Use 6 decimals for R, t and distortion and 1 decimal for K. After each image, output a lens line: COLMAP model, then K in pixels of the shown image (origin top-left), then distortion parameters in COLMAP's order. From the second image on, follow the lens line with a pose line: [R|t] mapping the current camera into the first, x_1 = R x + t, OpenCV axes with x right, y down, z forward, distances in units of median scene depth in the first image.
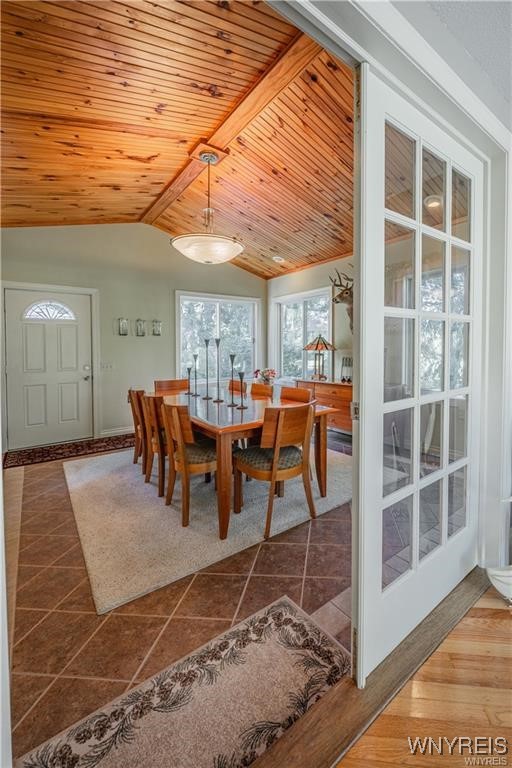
lens RADIAL K [[312.8, 0, 256.5], [0, 312.8, 376.7], [0, 0, 1]] dist [-0.000921, 0.000122]
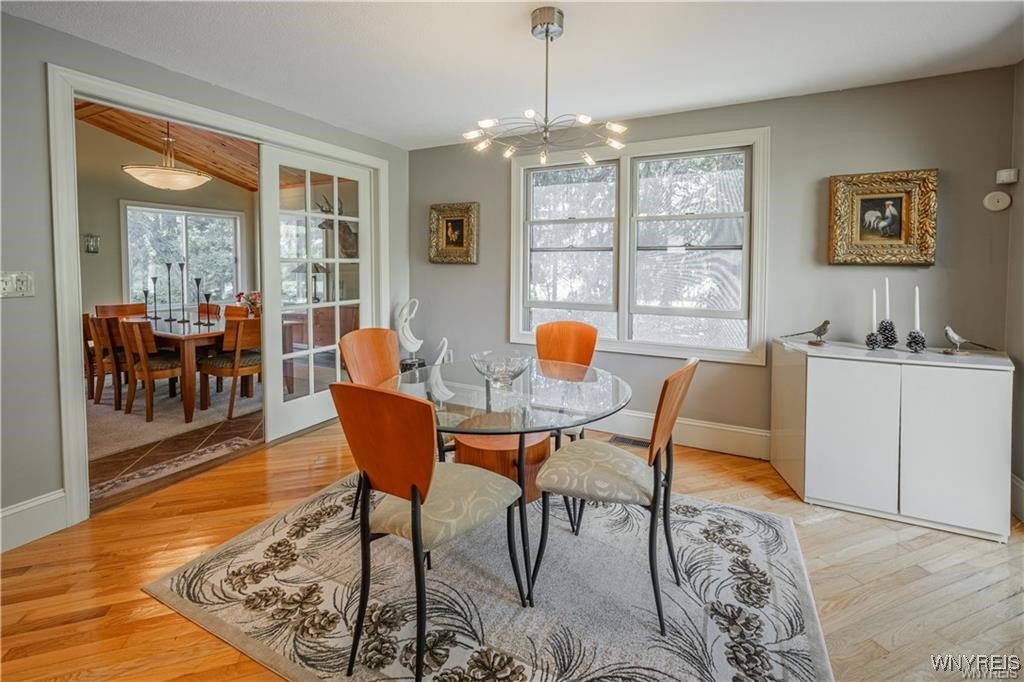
lens RADIAL K [[417.0, 0, 503.8], [0, 417.0, 299.0], [0, 0, 1]] dist [-0.000921, 0.000122]
pose [[0.868027, -0.019501, 0.496133, 0.157298], [0.023650, 0.999718, -0.002082, 0.037726], [-0.495953, 0.013541, 0.868244, -0.999306]]
